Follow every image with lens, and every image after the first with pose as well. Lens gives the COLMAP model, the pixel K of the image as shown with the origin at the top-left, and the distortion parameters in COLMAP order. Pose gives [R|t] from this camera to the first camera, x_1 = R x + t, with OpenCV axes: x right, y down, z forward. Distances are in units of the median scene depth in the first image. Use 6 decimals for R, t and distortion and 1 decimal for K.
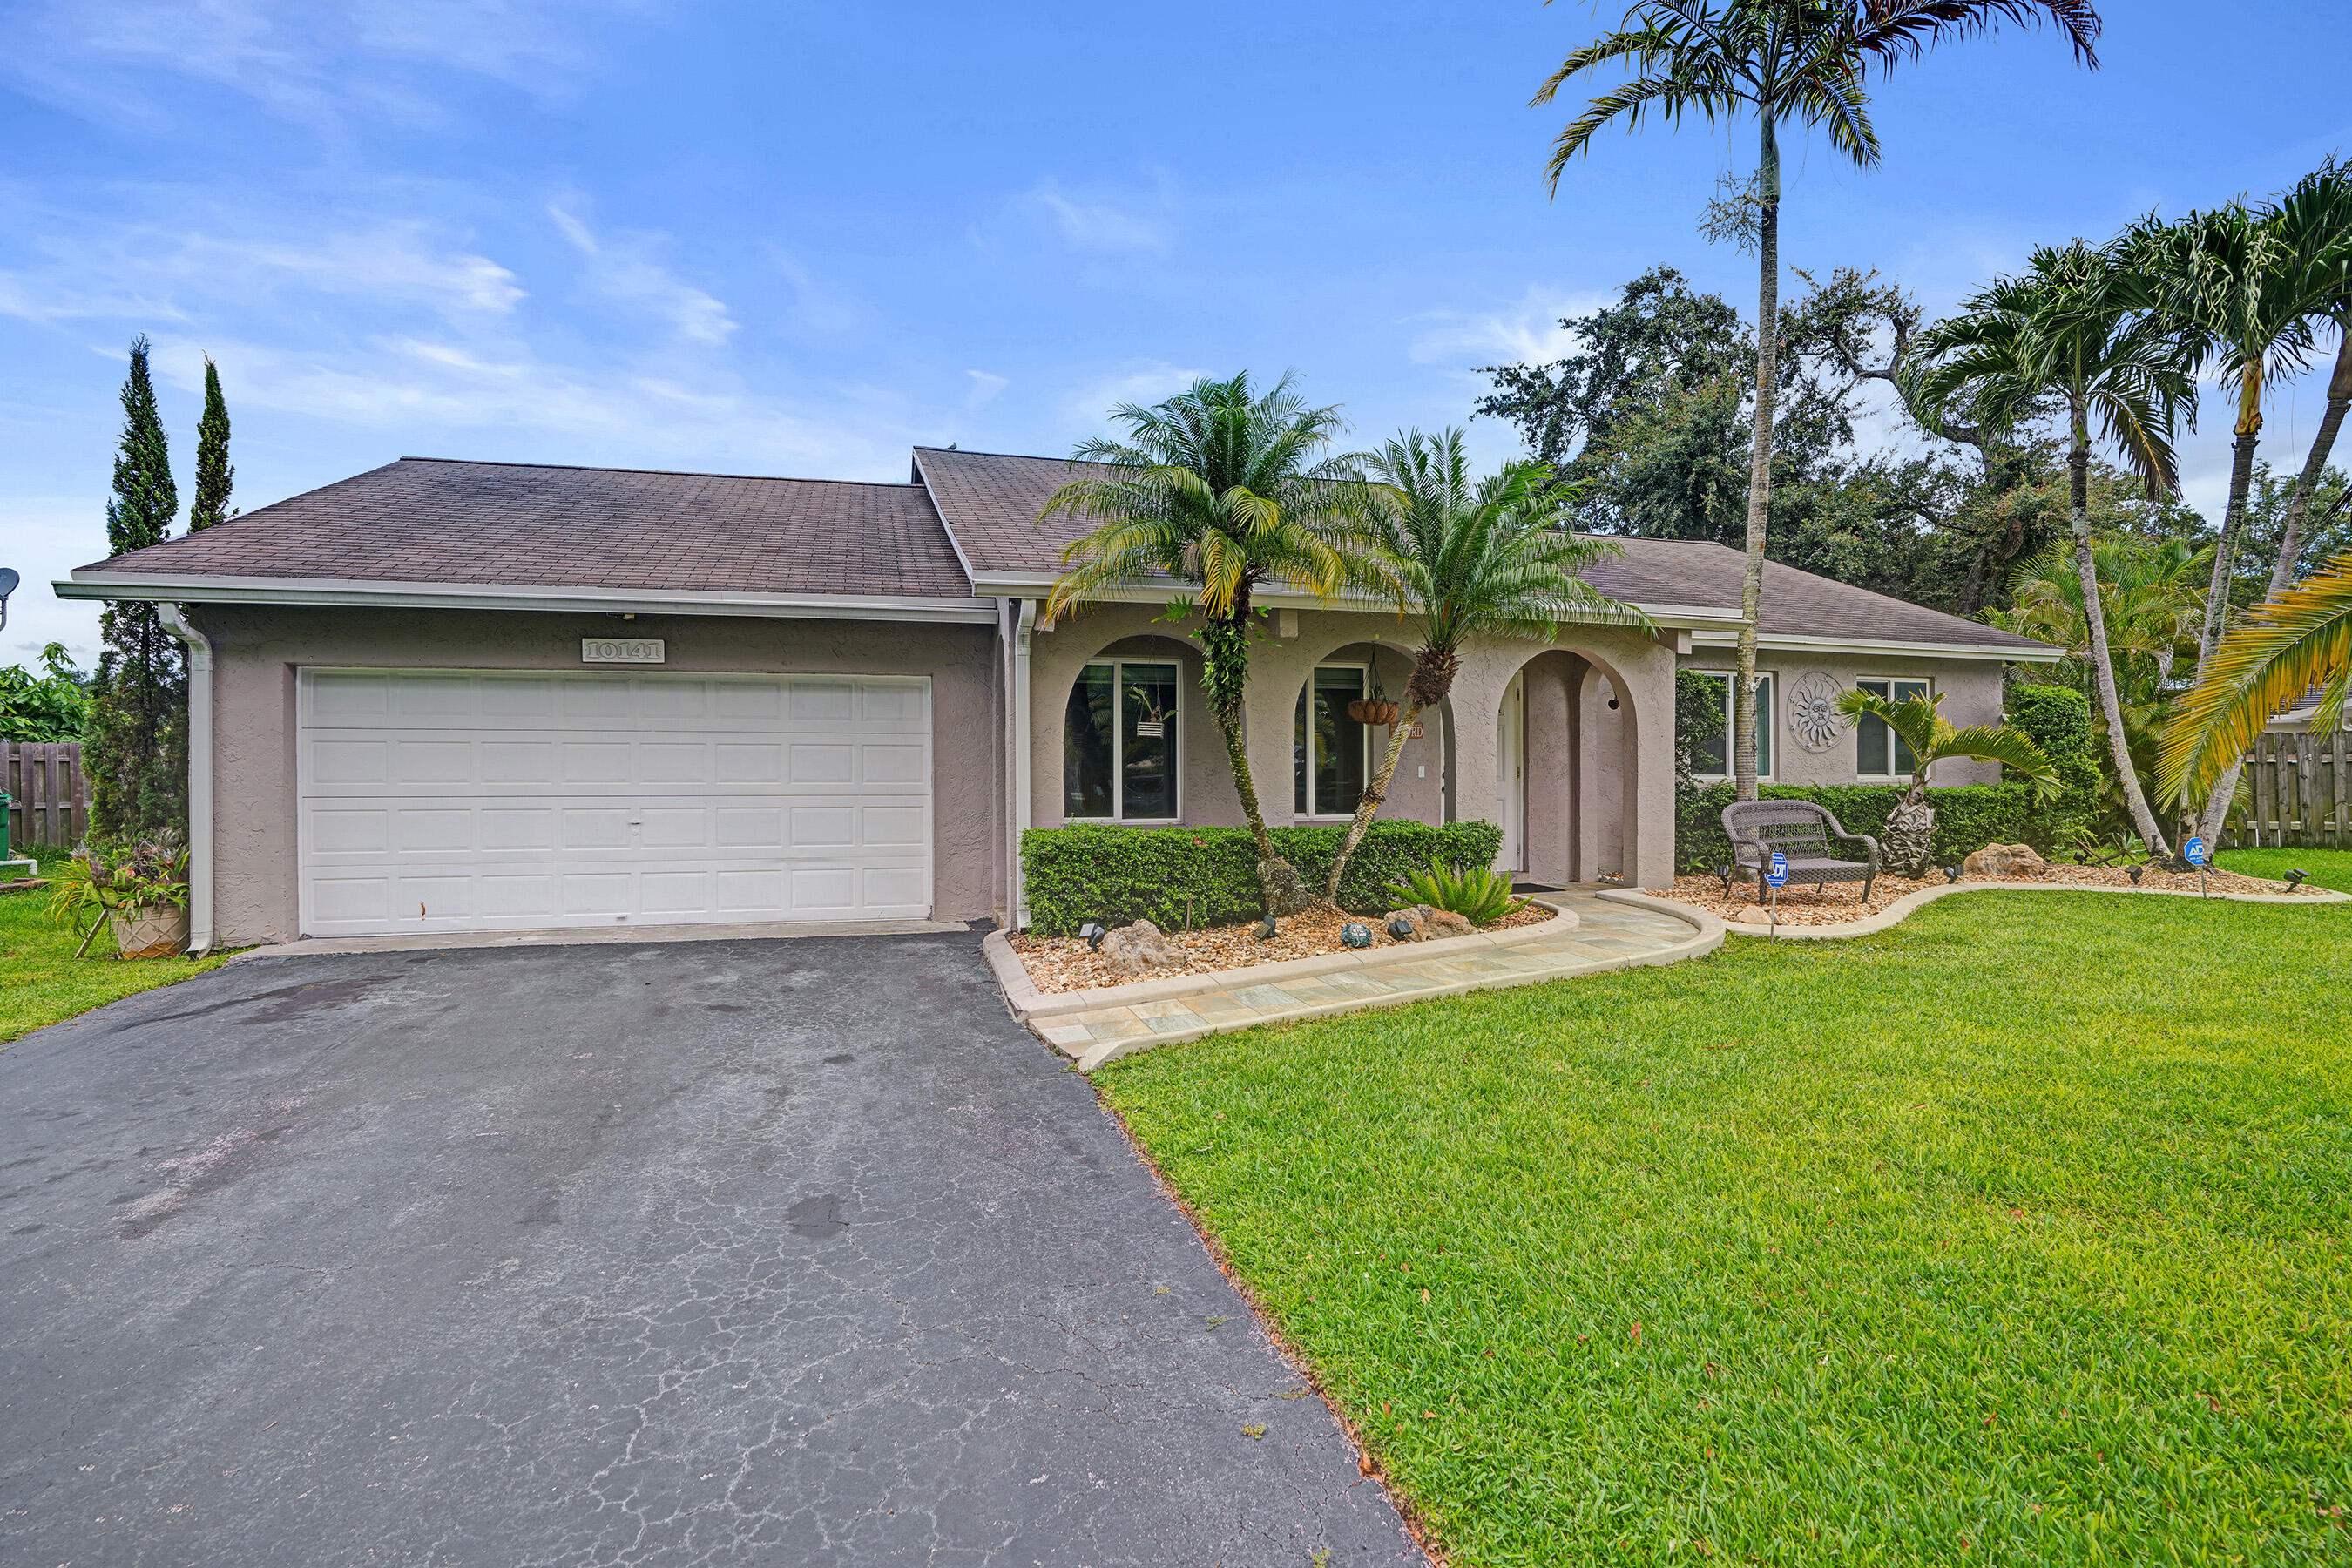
lens RADIAL K [[1135.7, 0, 1191.6], [0, 1135.7, 781.8], [0, 0, 1]] dist [-0.053321, 0.017181]
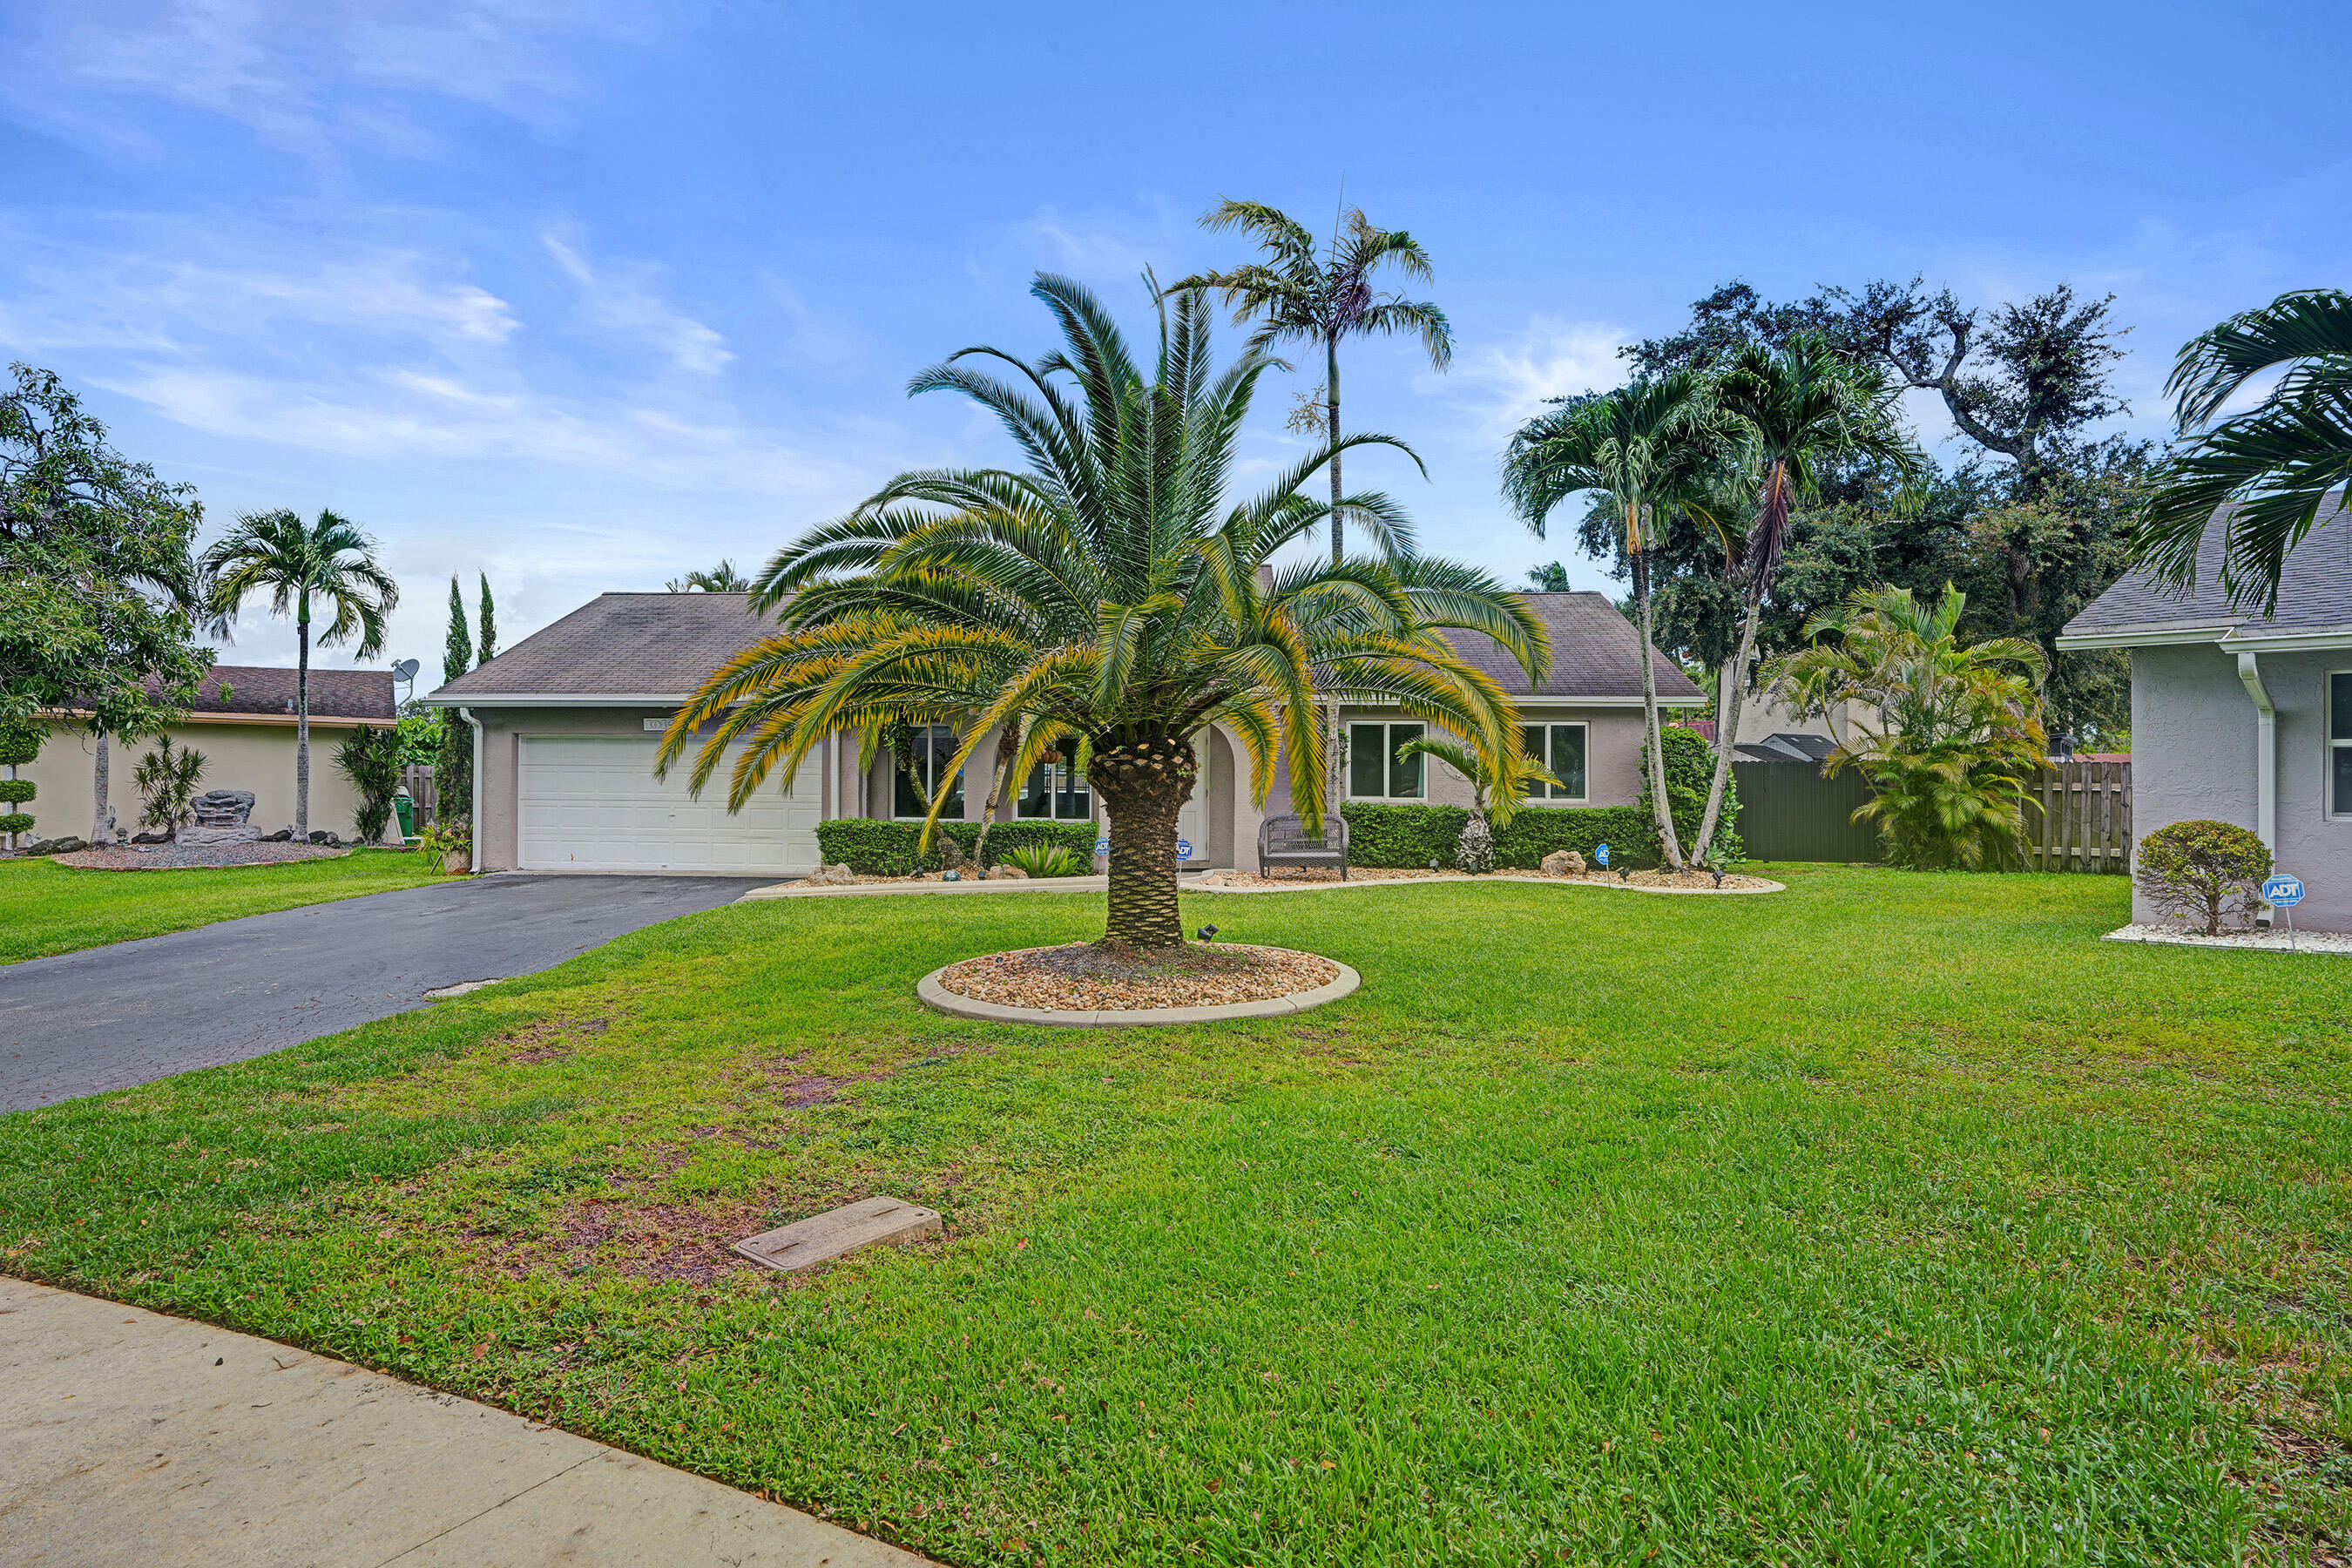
lens RADIAL K [[1408.2, 0, 1179.6], [0, 1408.2, 787.9], [0, 0, 1]] dist [-0.033519, -0.000395]
pose [[0.943889, 0.009328, -0.330131, 1.000802], [-0.011431, 0.999925, -0.004431, -0.007905], [0.330065, 0.007956, 0.943925, -0.861601]]
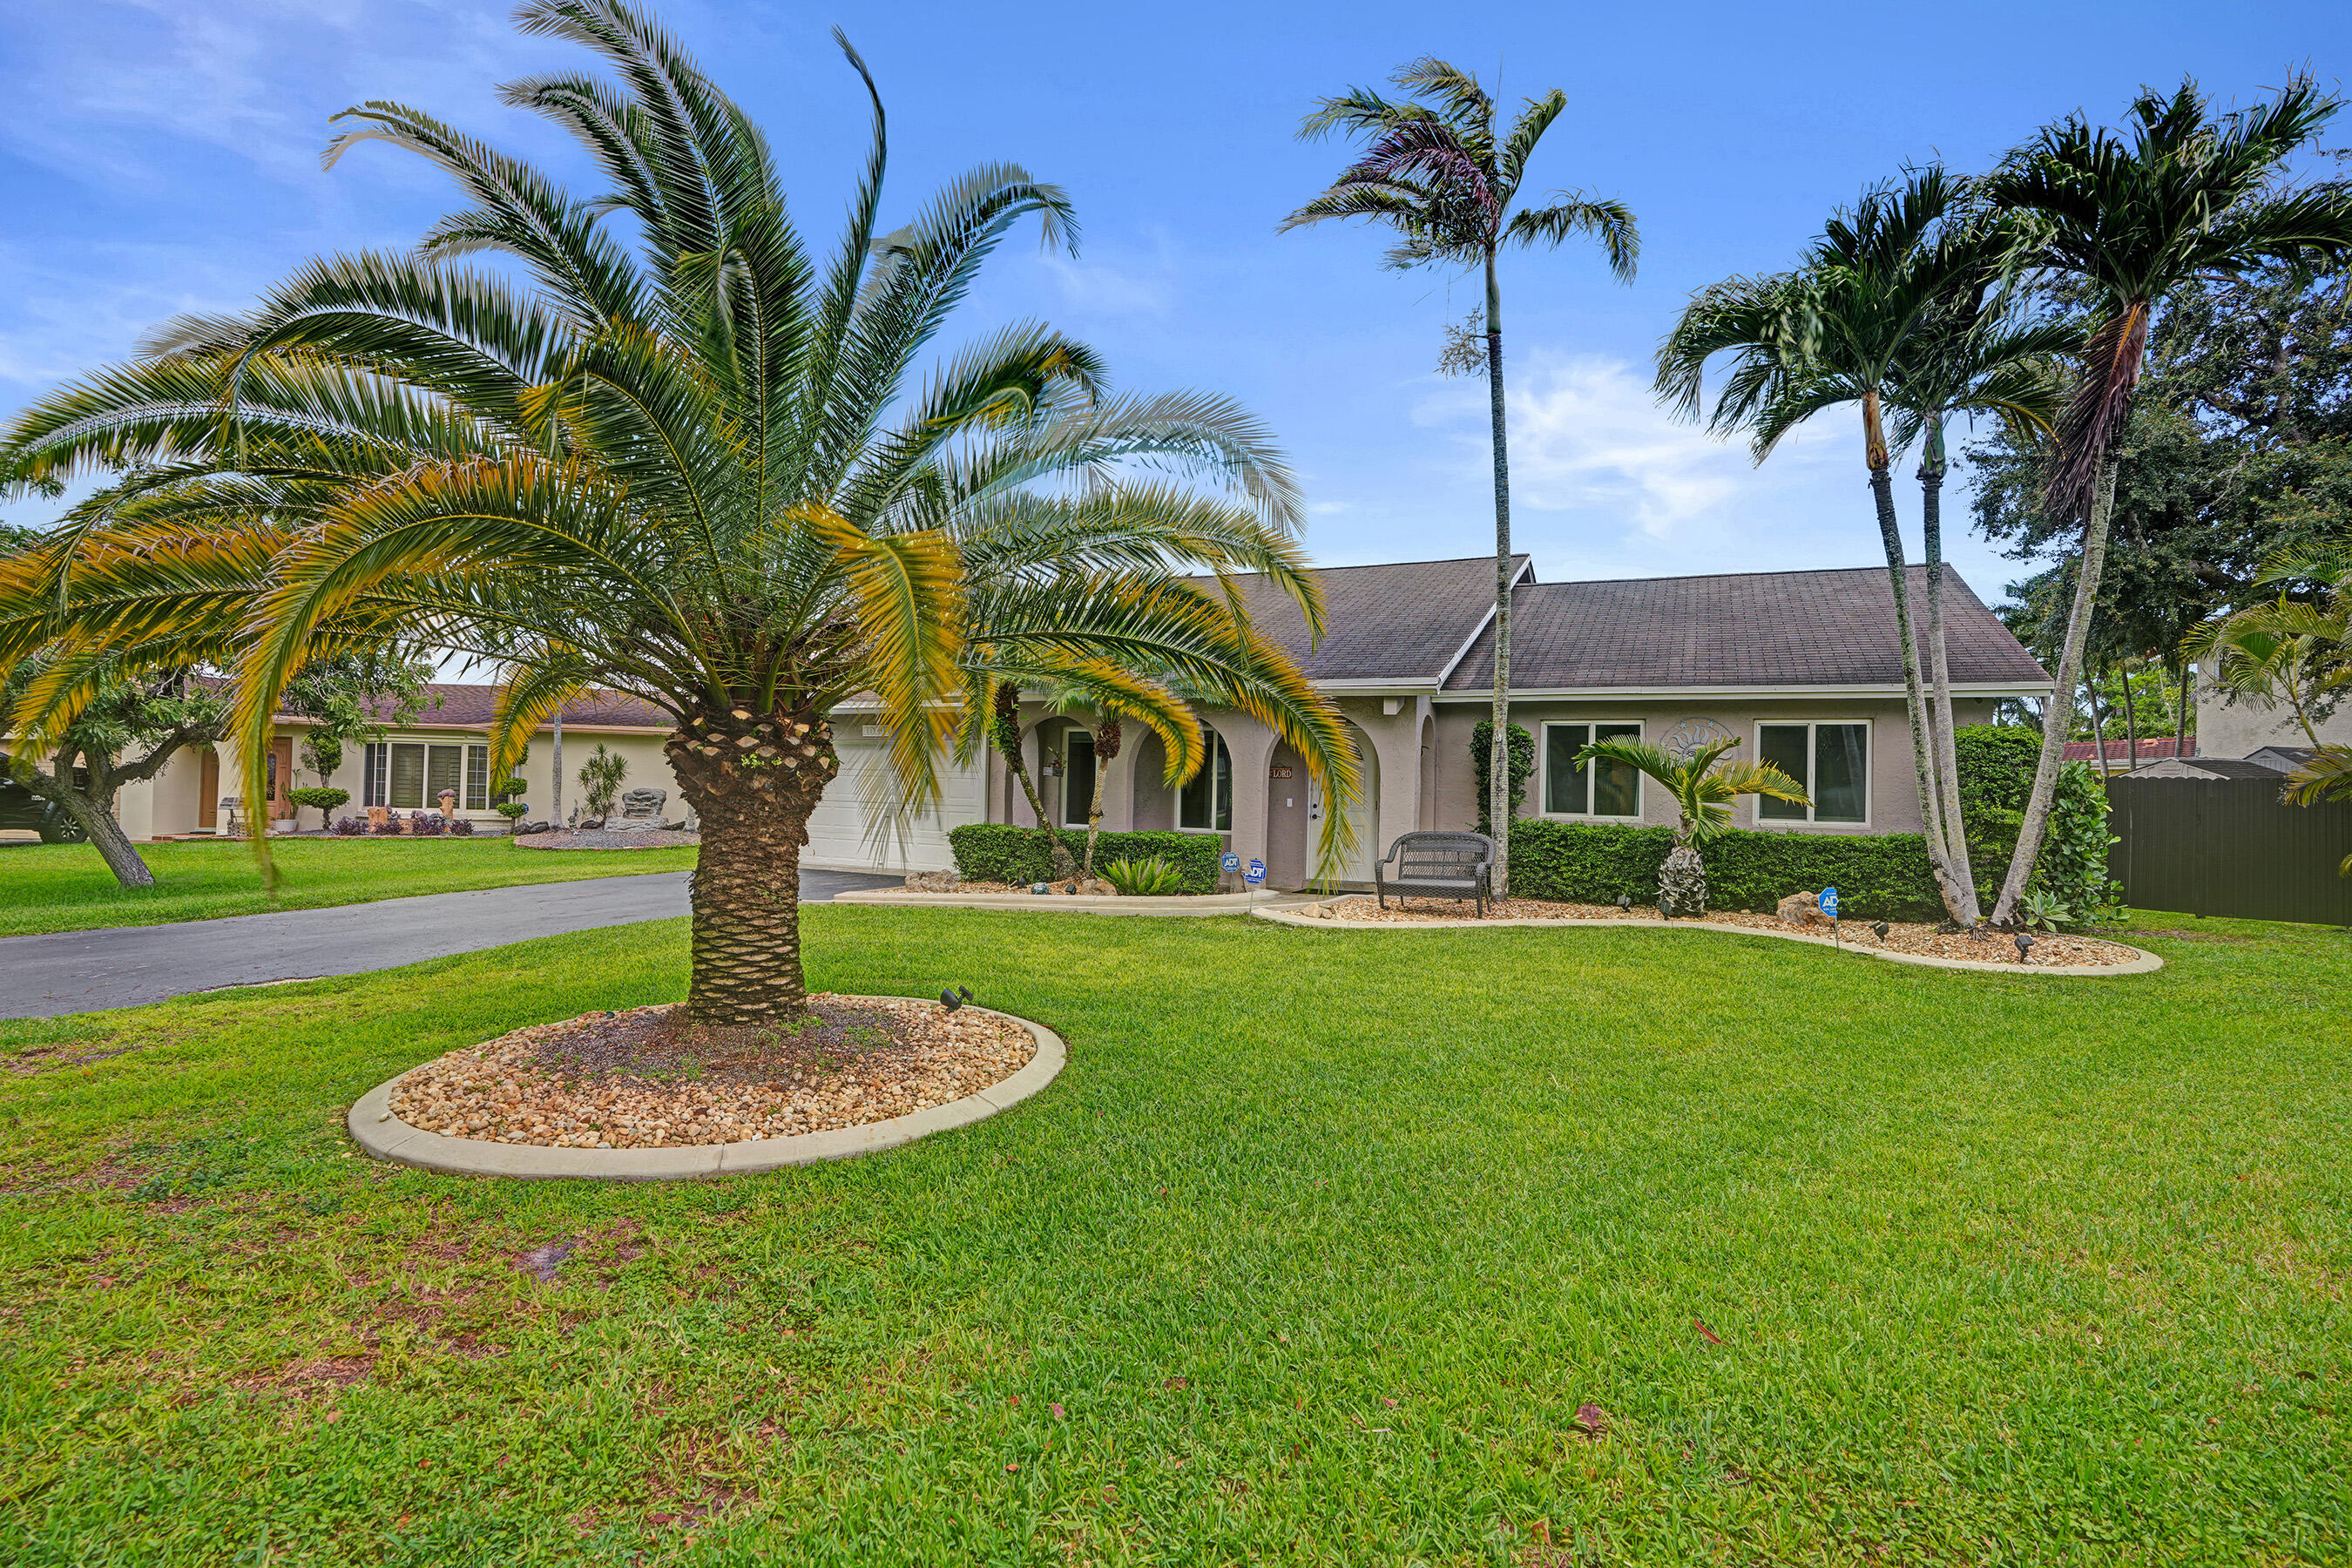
lens RADIAL K [[1135.7, 0, 1173.3], [0, 1135.7, 777.9], [0, 0, 1]] dist [-0.053321, 0.017181]
pose [[0.721060, 0.011042, -0.692784, 1.183786], [-0.030920, 0.999390, -0.016252, -0.013606], [0.692182, 0.033140, 0.720962, -0.109971]]
